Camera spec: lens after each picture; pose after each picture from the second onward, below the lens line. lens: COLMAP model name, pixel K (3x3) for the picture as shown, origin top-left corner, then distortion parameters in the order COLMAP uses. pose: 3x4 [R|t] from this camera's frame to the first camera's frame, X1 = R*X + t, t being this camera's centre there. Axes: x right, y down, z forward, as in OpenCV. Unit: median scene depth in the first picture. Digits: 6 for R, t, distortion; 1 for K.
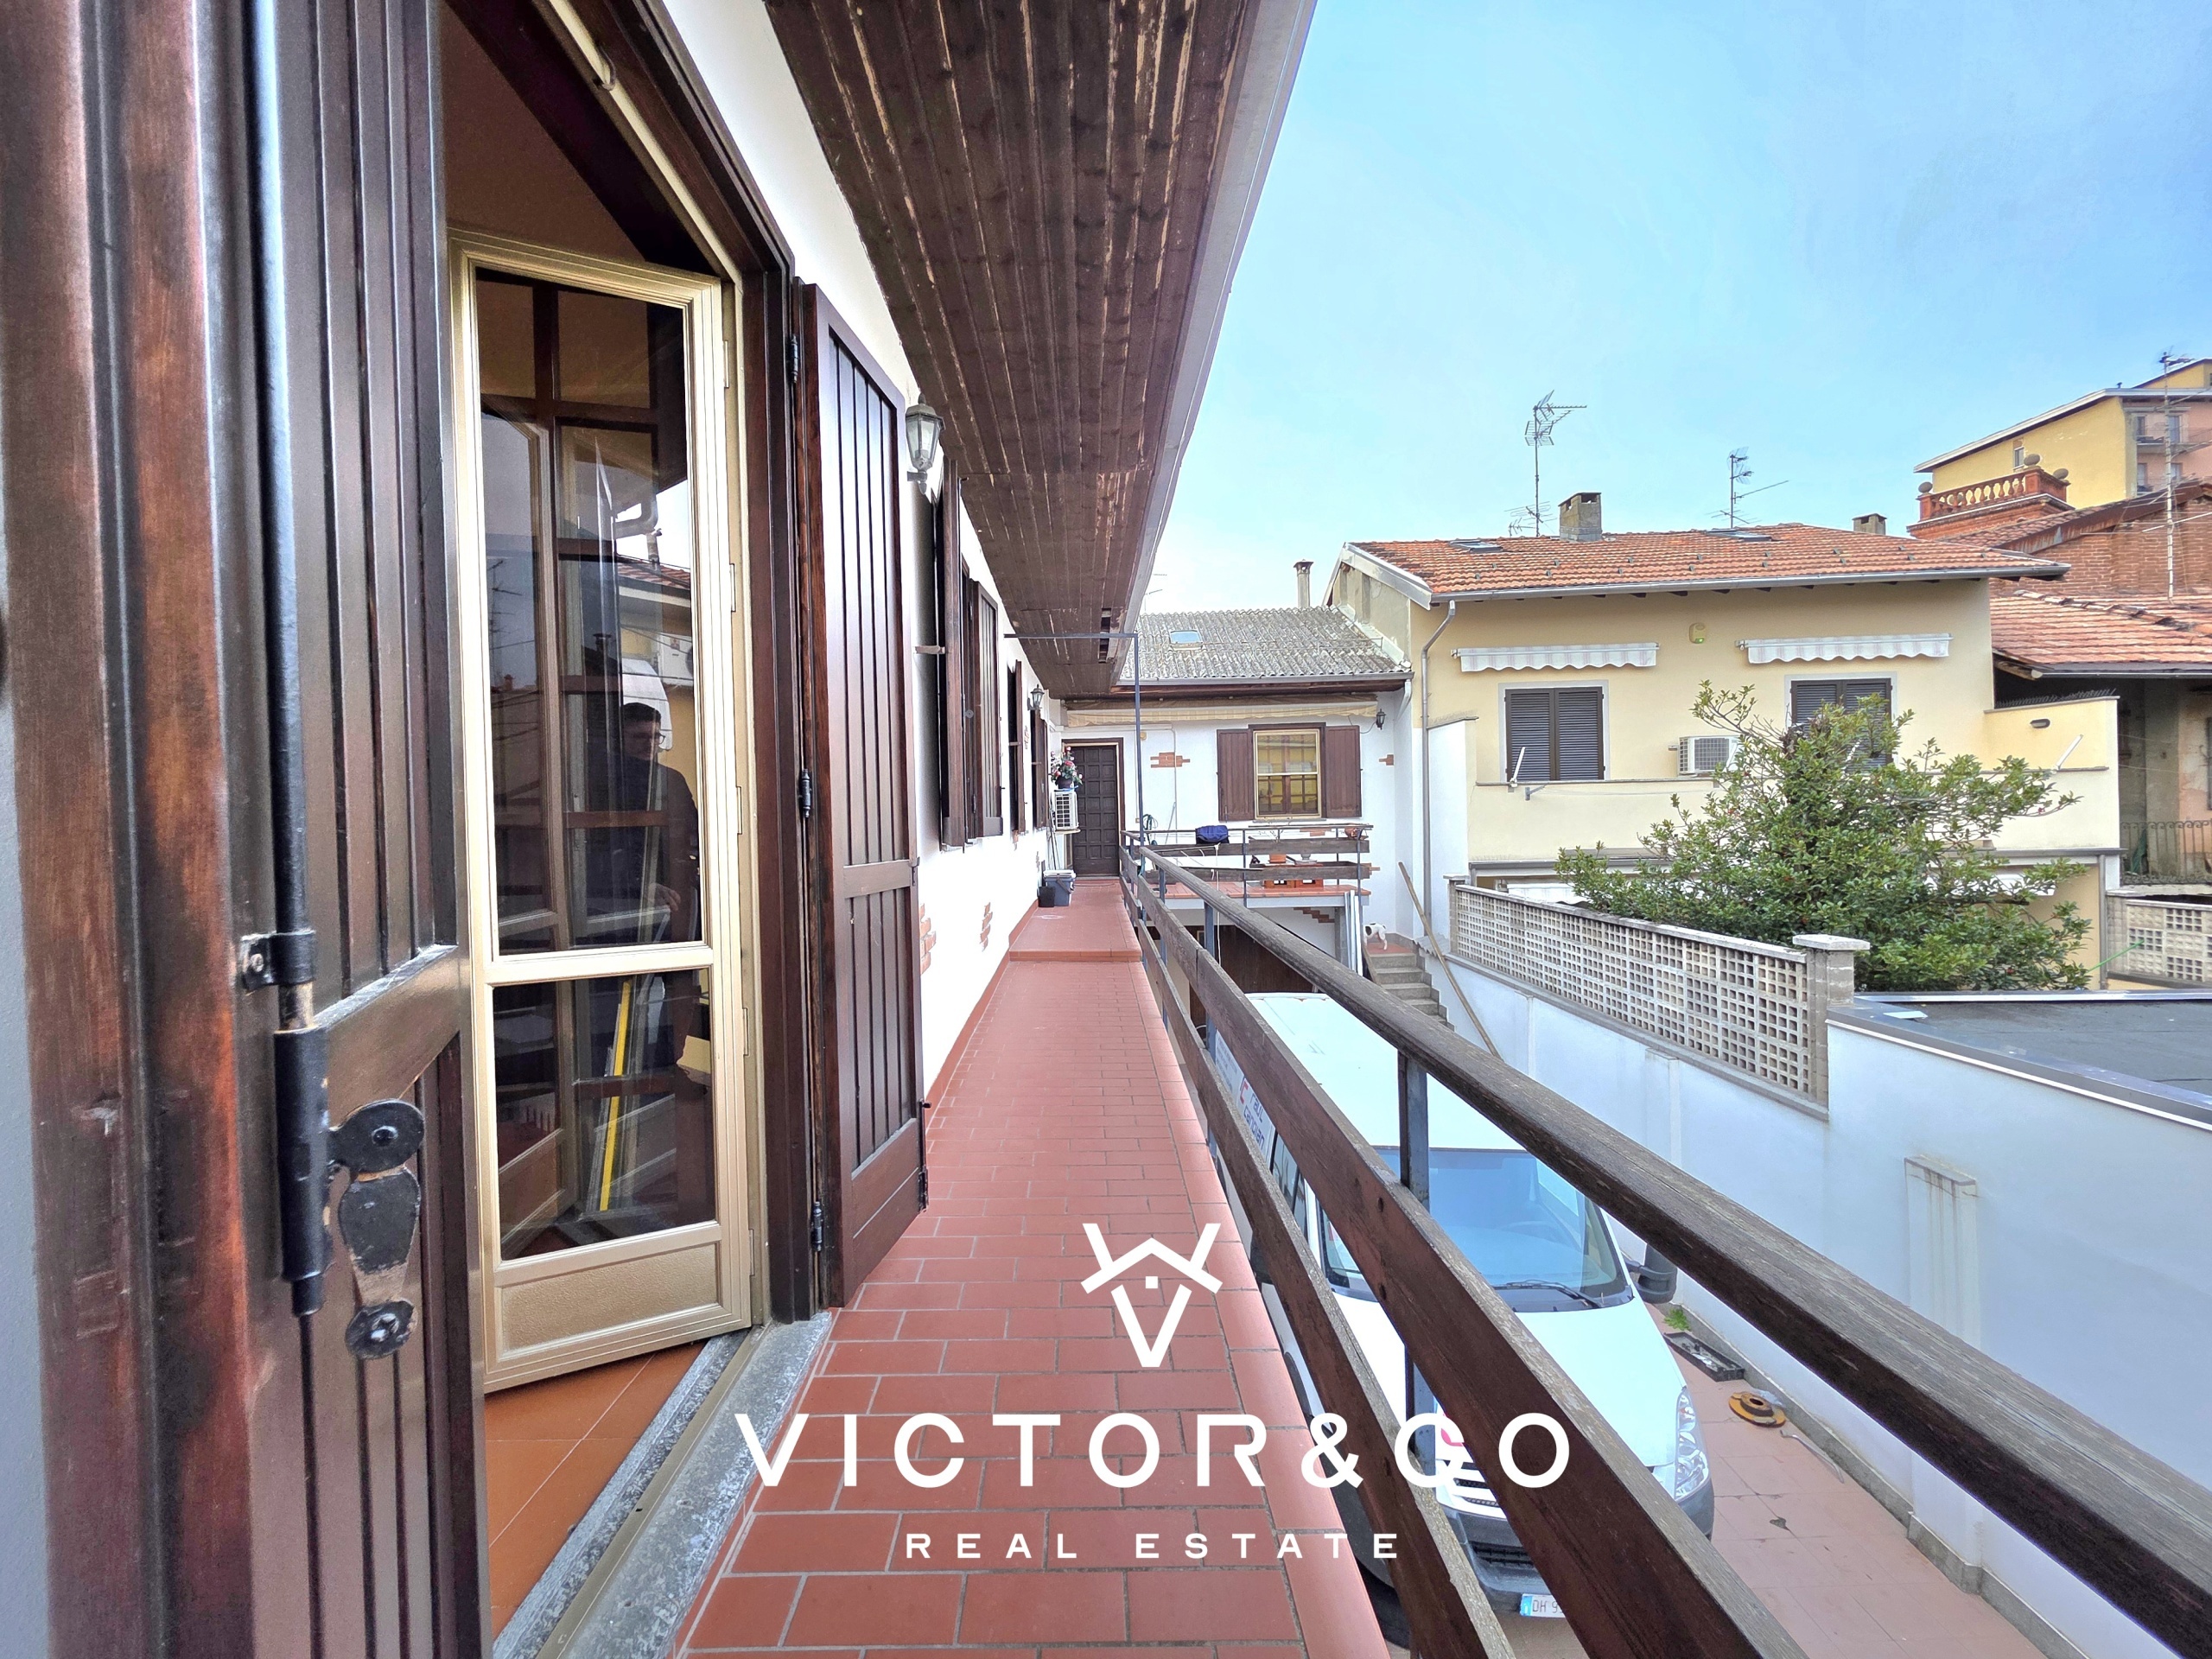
lens RADIAL K [[878.4, 0, 1084.2], [0, 878.4, 826.1], [0, 0, 1]] dist [0.003612, 0.000372]
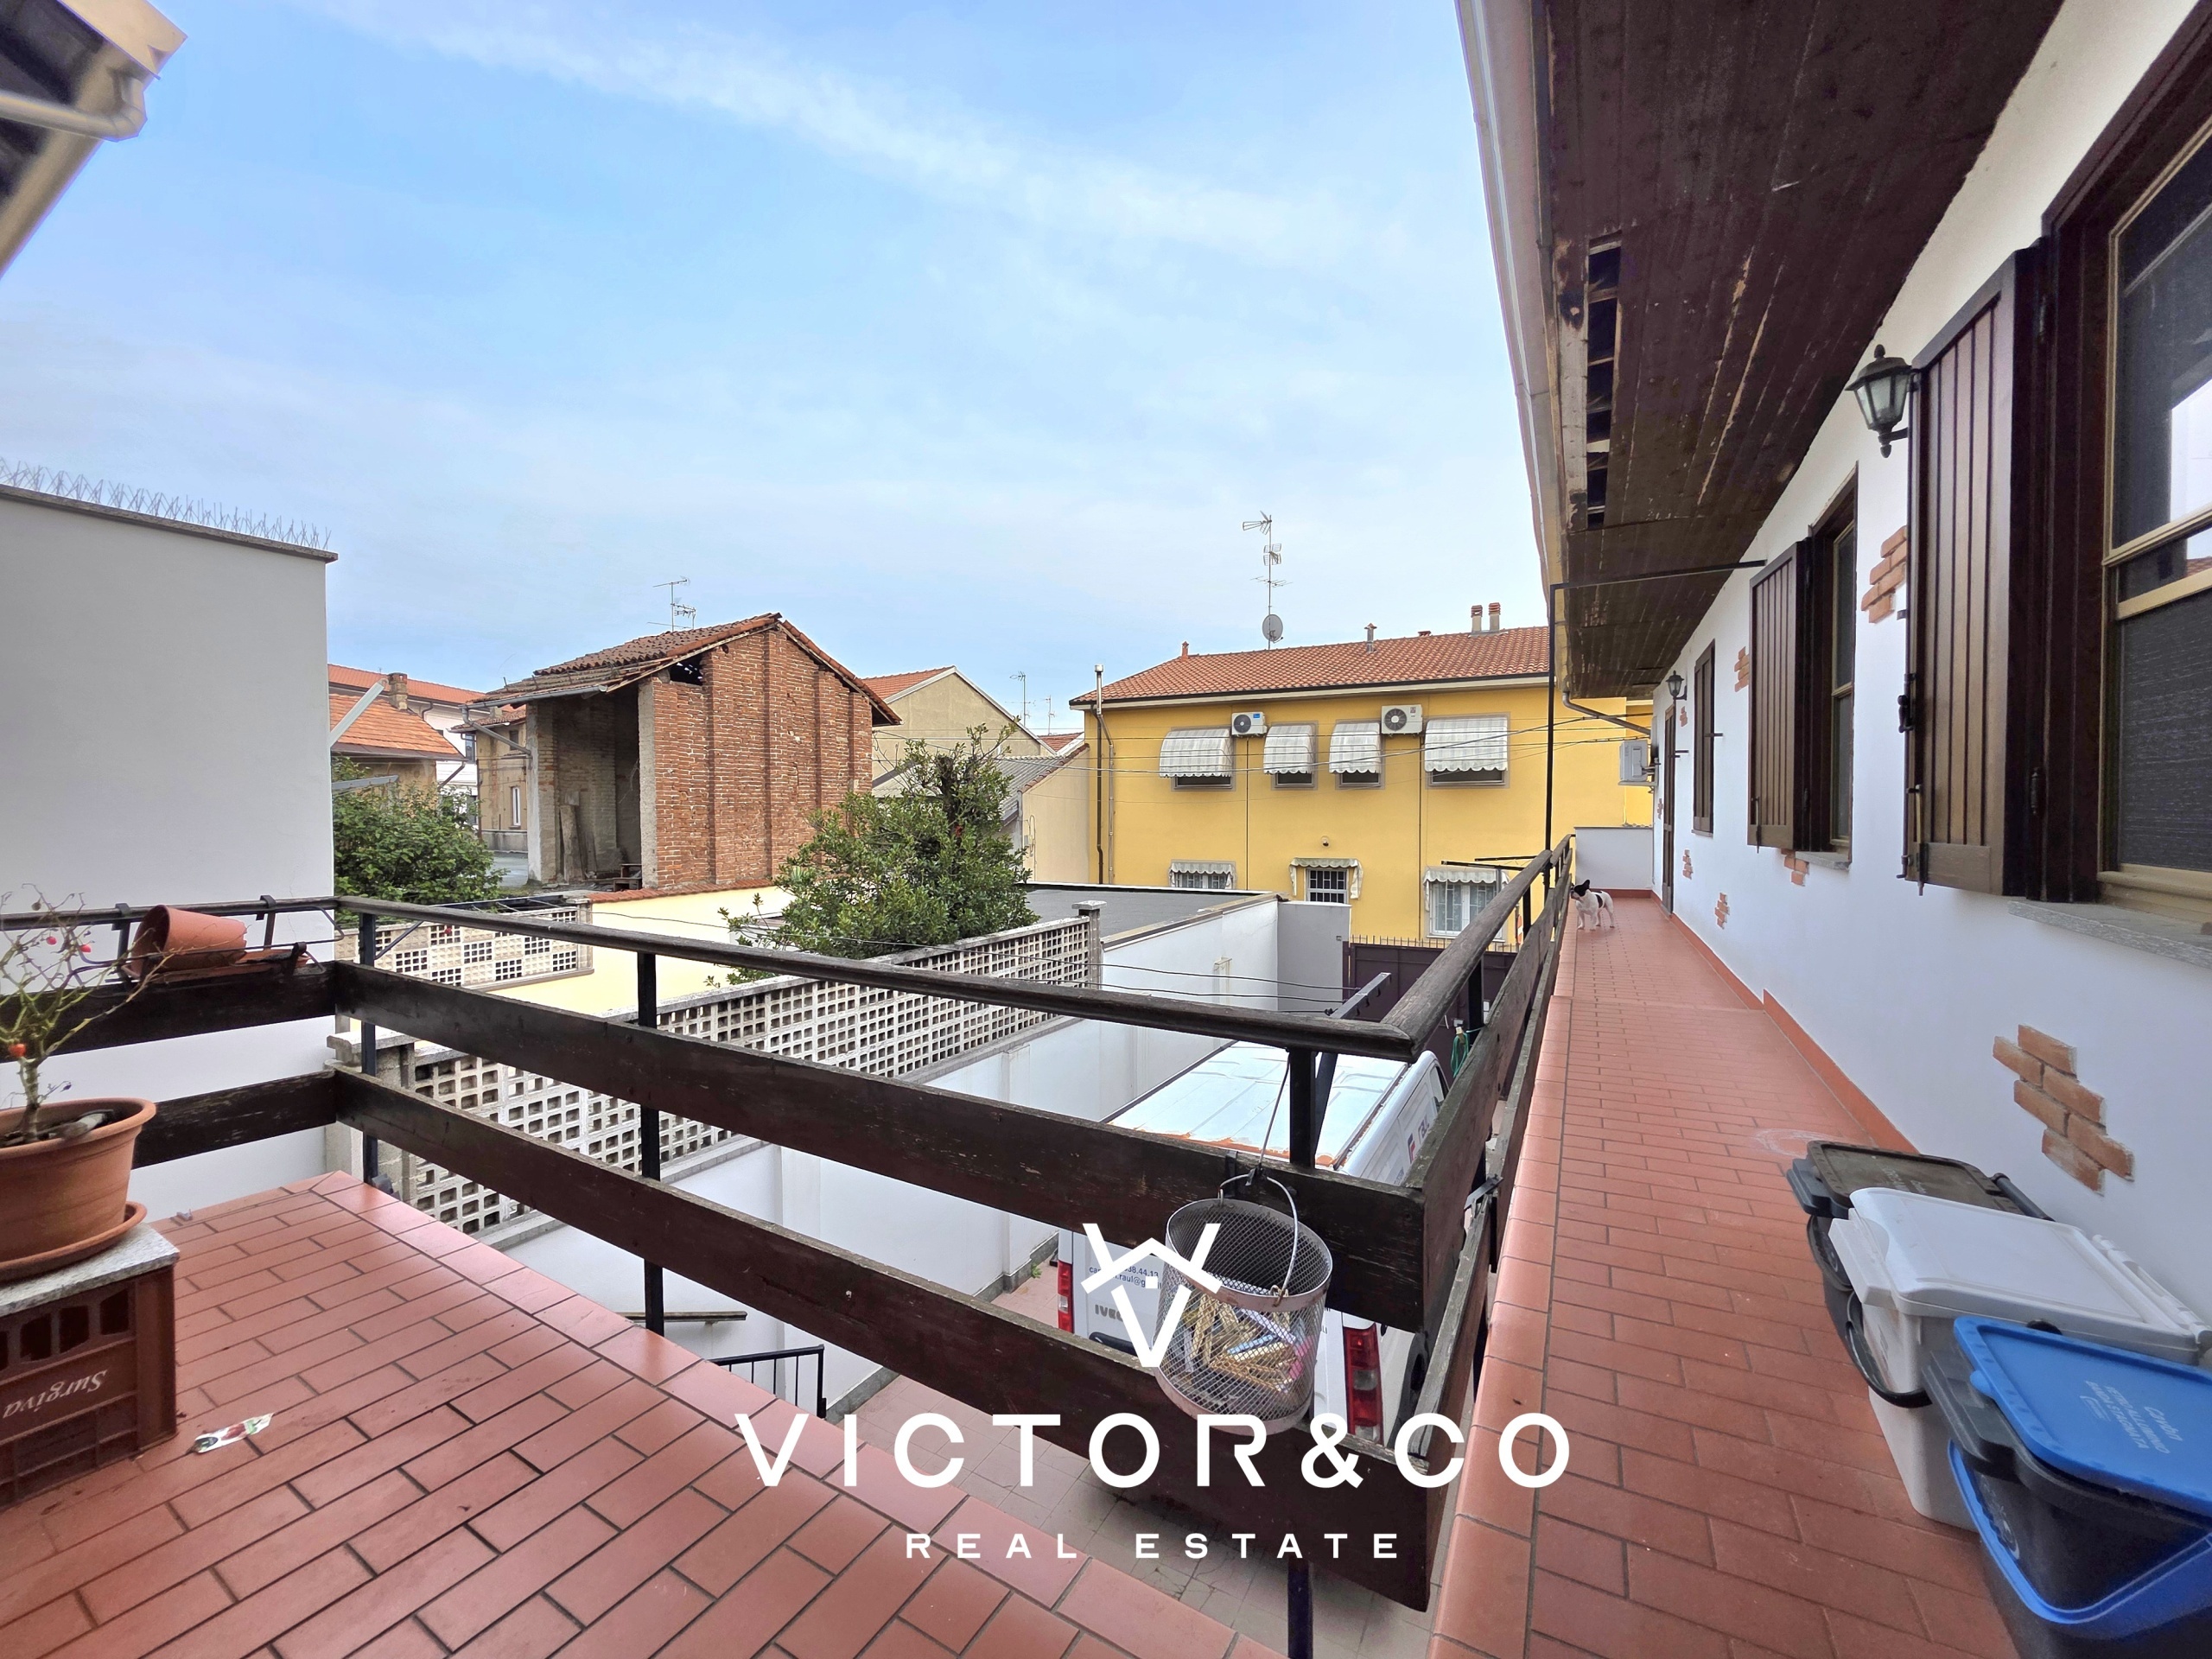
lens RADIAL K [[878.4, 0, 1084.2], [0, 878.4, 826.1], [0, 0, 1]] dist [0.003612, 0.000372]
pose [[-0.872108, 0.015456, 0.489070, 0.043343], [0.027191, 0.999487, 0.016901, -0.033355], [-0.488558, 0.028037, -0.872081, 1.884347]]
